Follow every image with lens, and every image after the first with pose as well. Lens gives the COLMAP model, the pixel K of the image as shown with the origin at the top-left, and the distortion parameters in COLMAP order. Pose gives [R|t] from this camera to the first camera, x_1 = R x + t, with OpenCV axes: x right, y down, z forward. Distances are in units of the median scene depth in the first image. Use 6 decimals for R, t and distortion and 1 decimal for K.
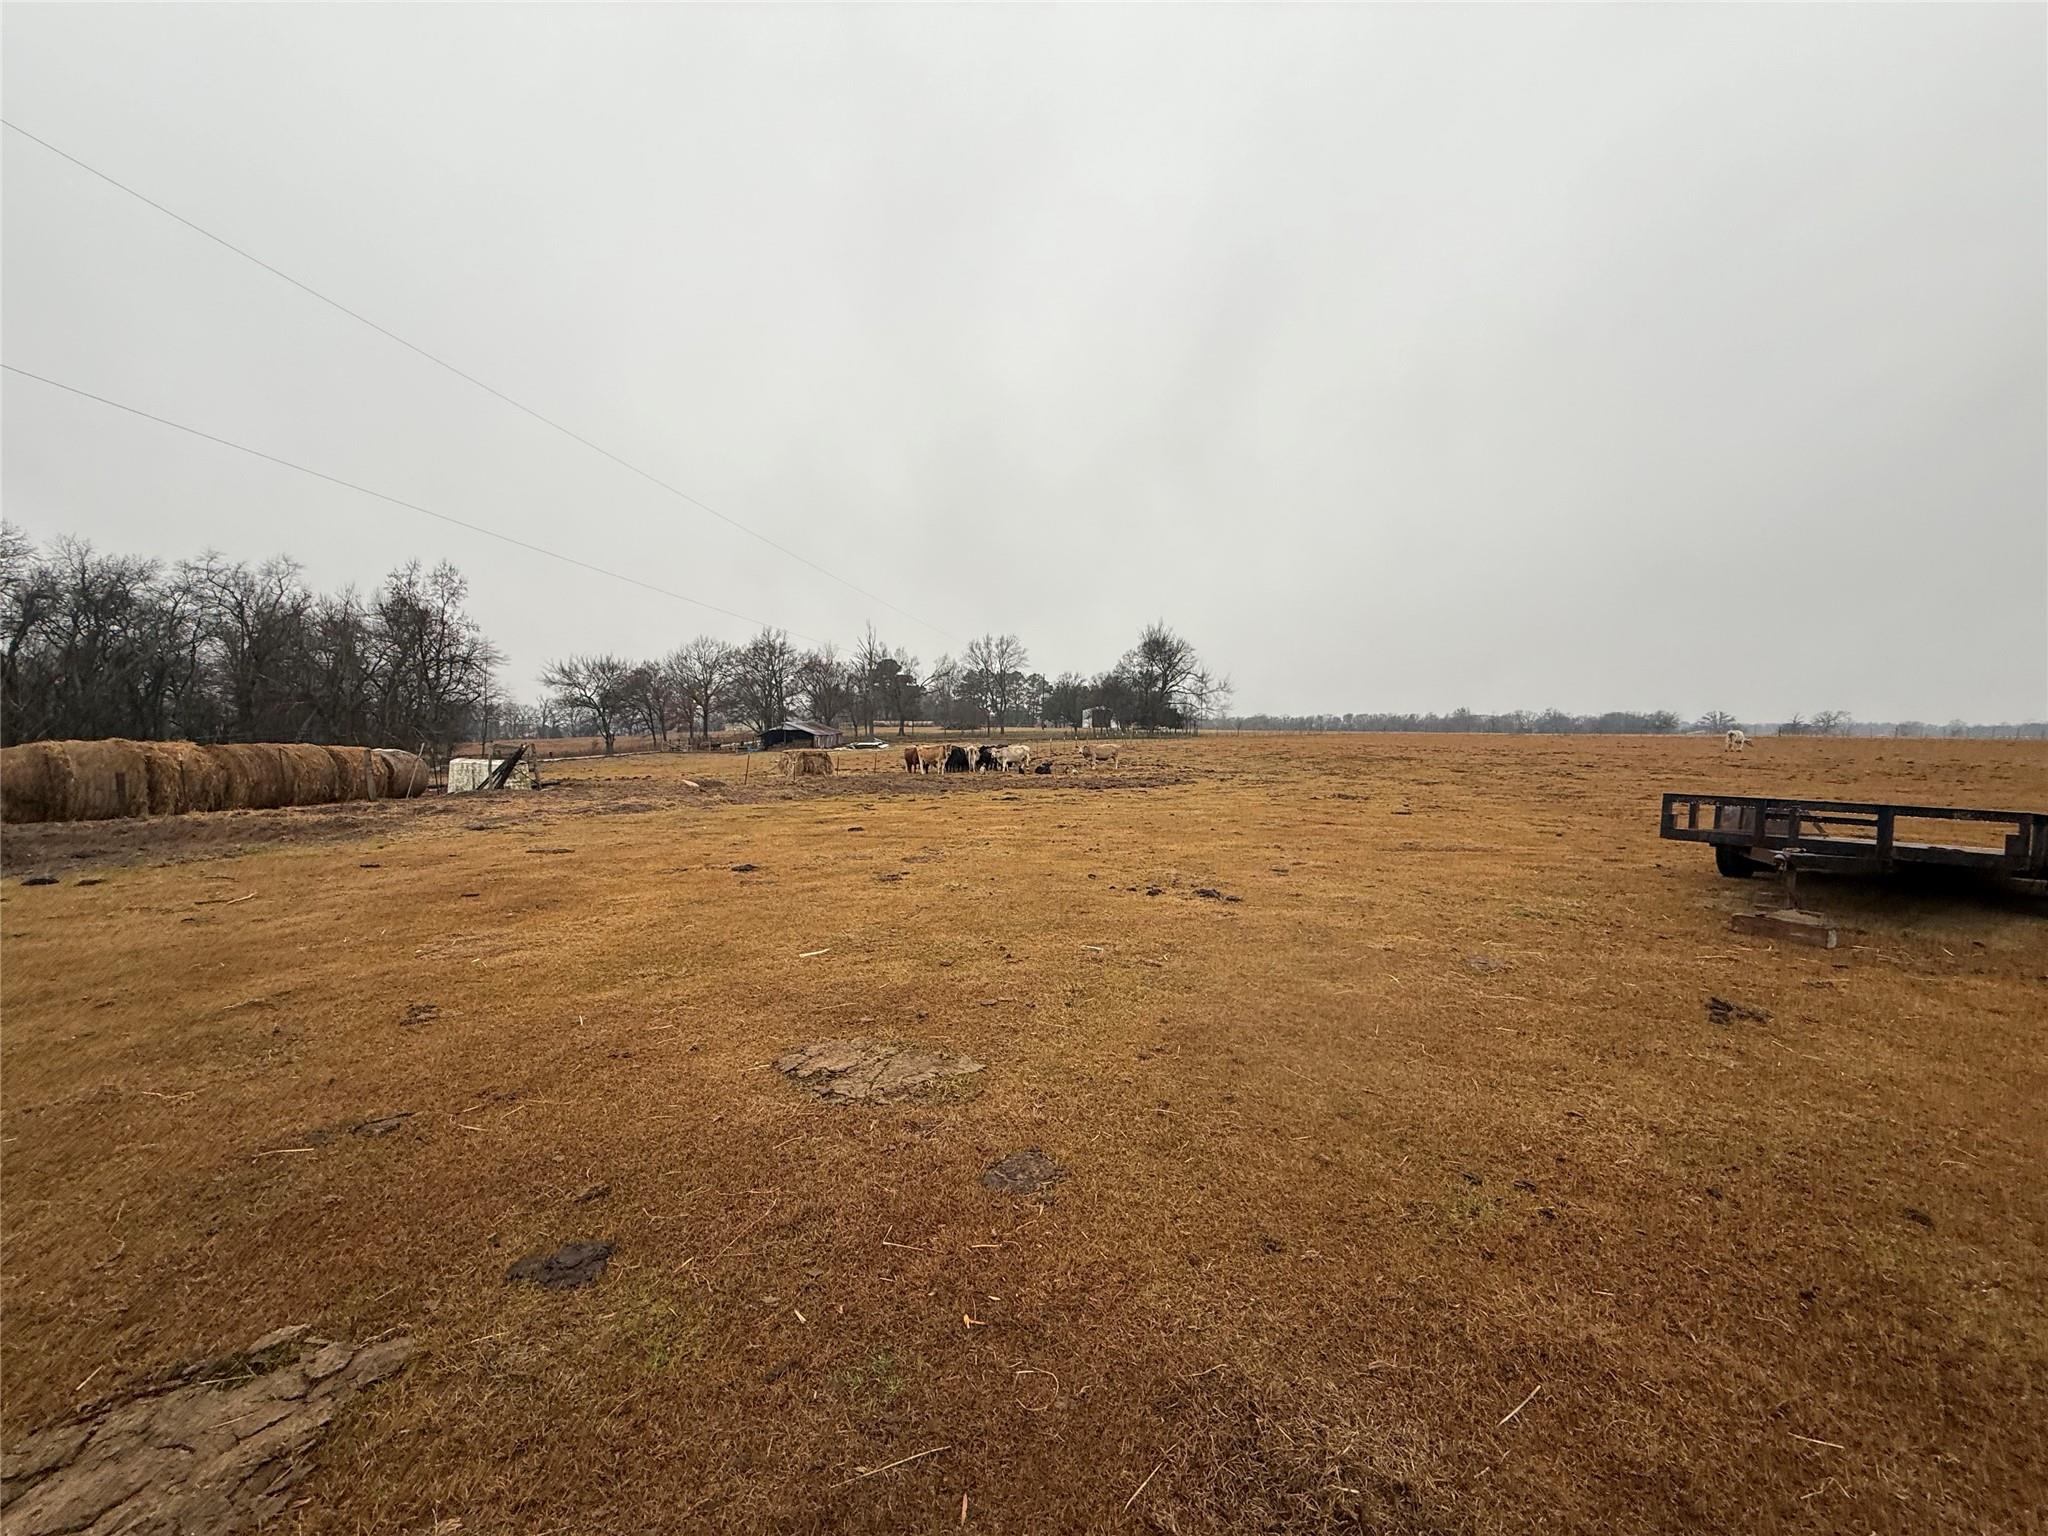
lens RADIAL K [[809.0, 0, 1019.9], [0, 809.0, 767.5], [0, 0, 1]] dist [-0.000522, 0.000533]
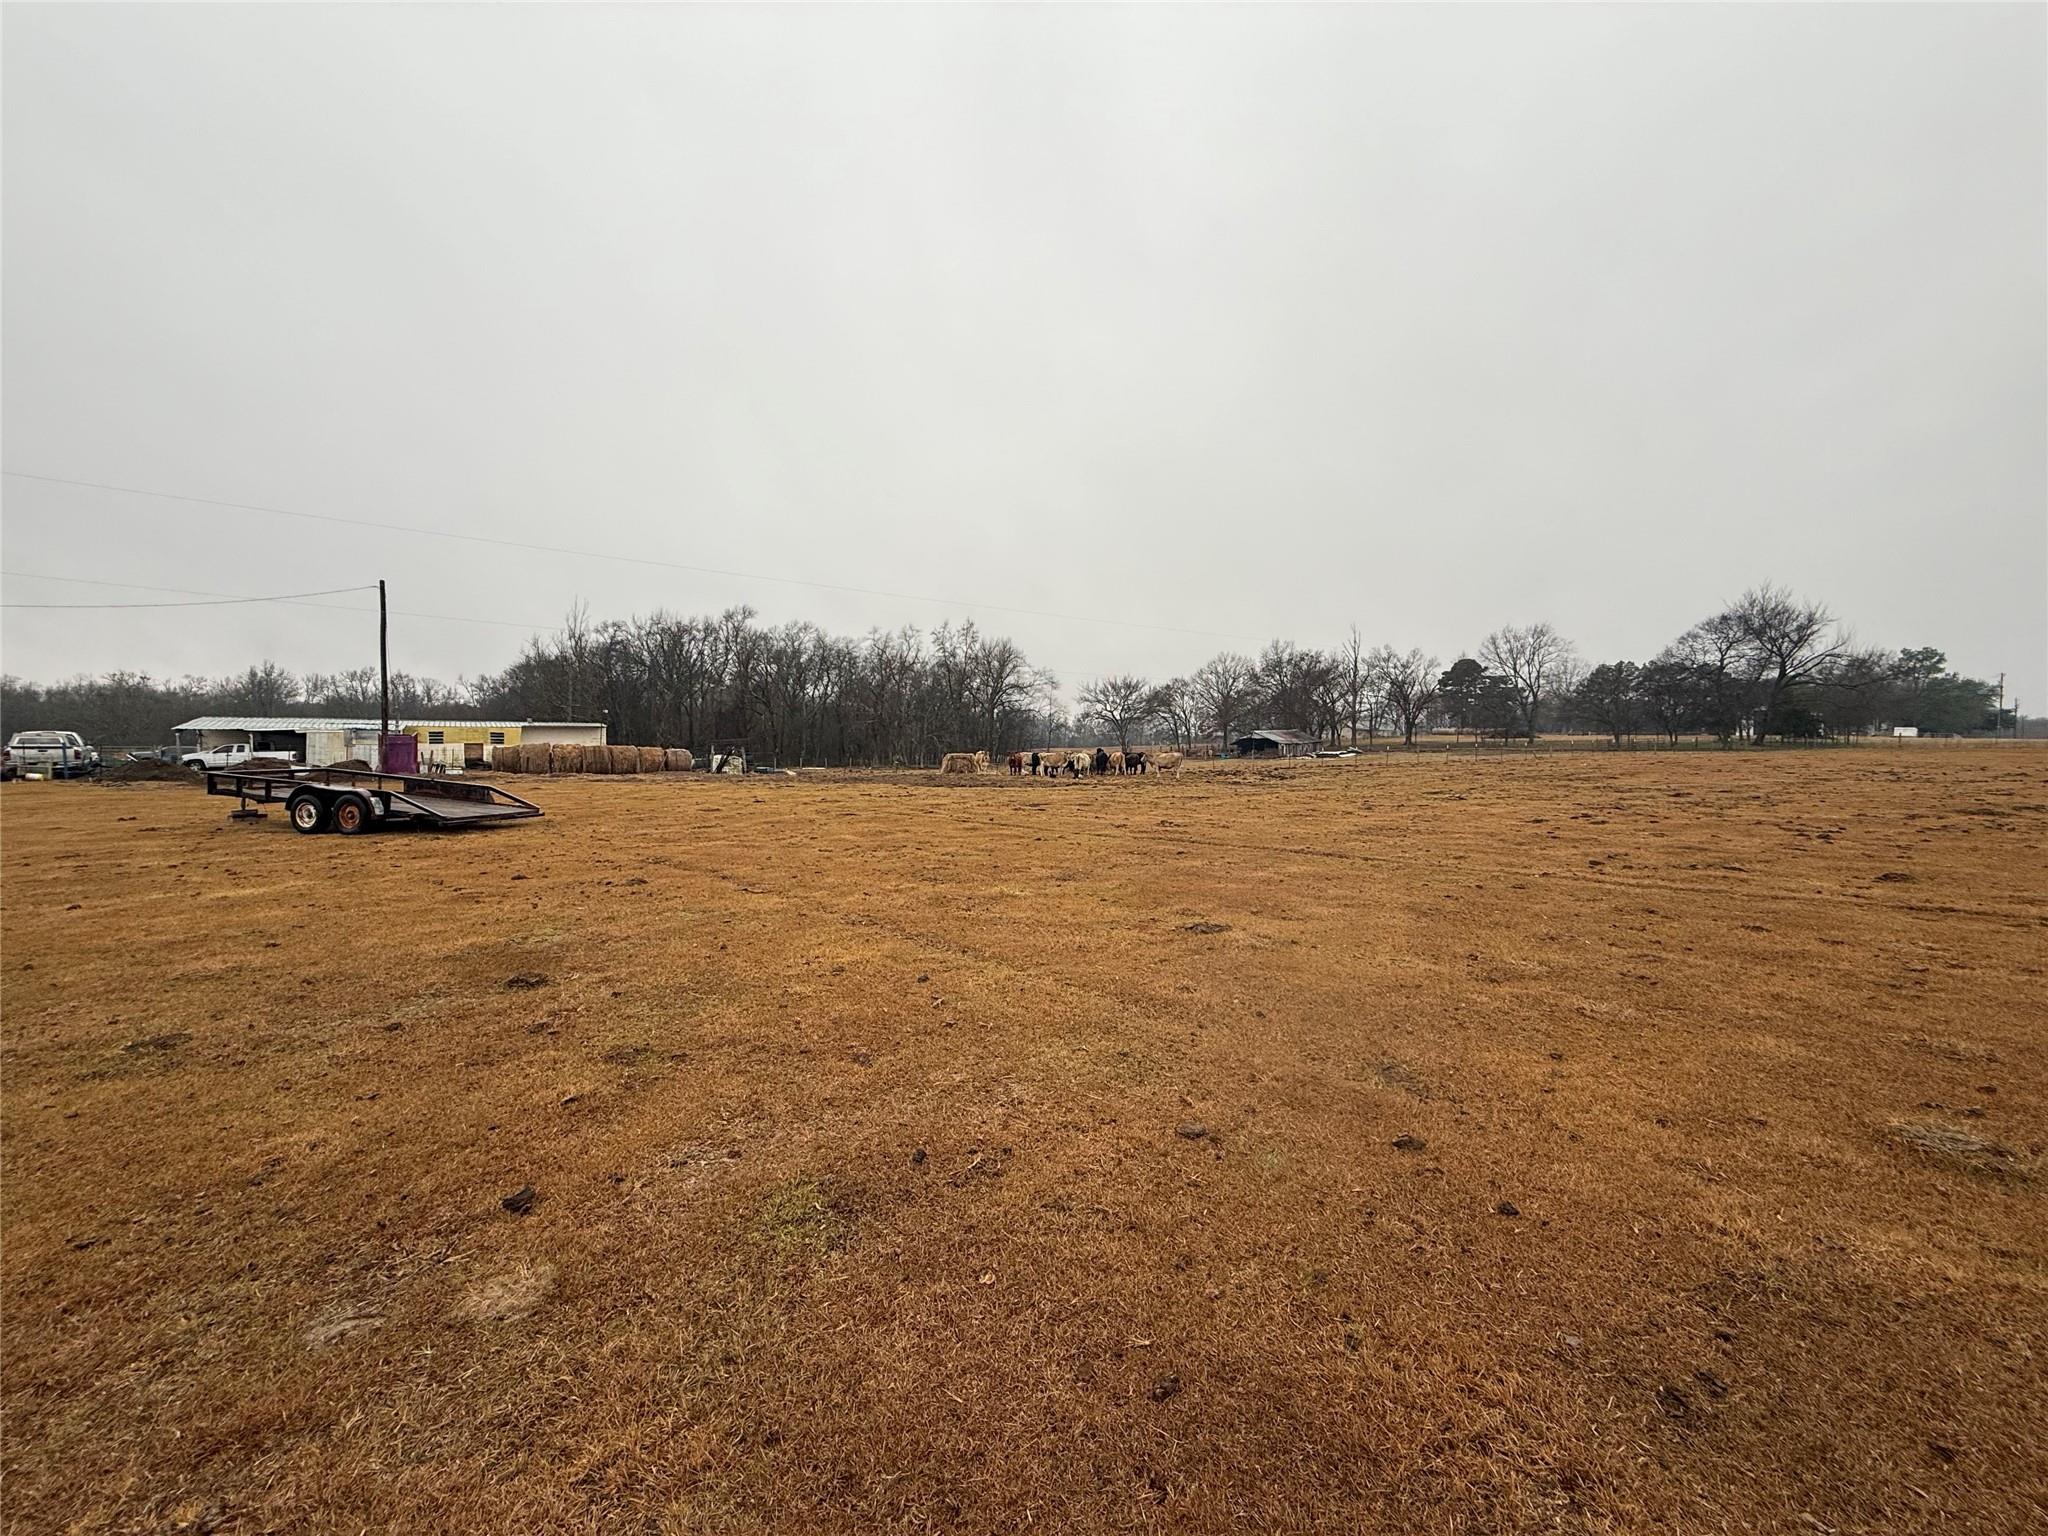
lens RADIAL K [[809.0, 0, 1019.9], [0, 809.0, 767.5], [0, 0, 1]] dist [-0.000522, 0.000533]
pose [[0.706512, 0.025568, -0.707239, 0.236130], [-0.032801, 0.999456, 0.003365, -0.002454], [0.706941, 0.020821, 0.706966, 0.048556]]
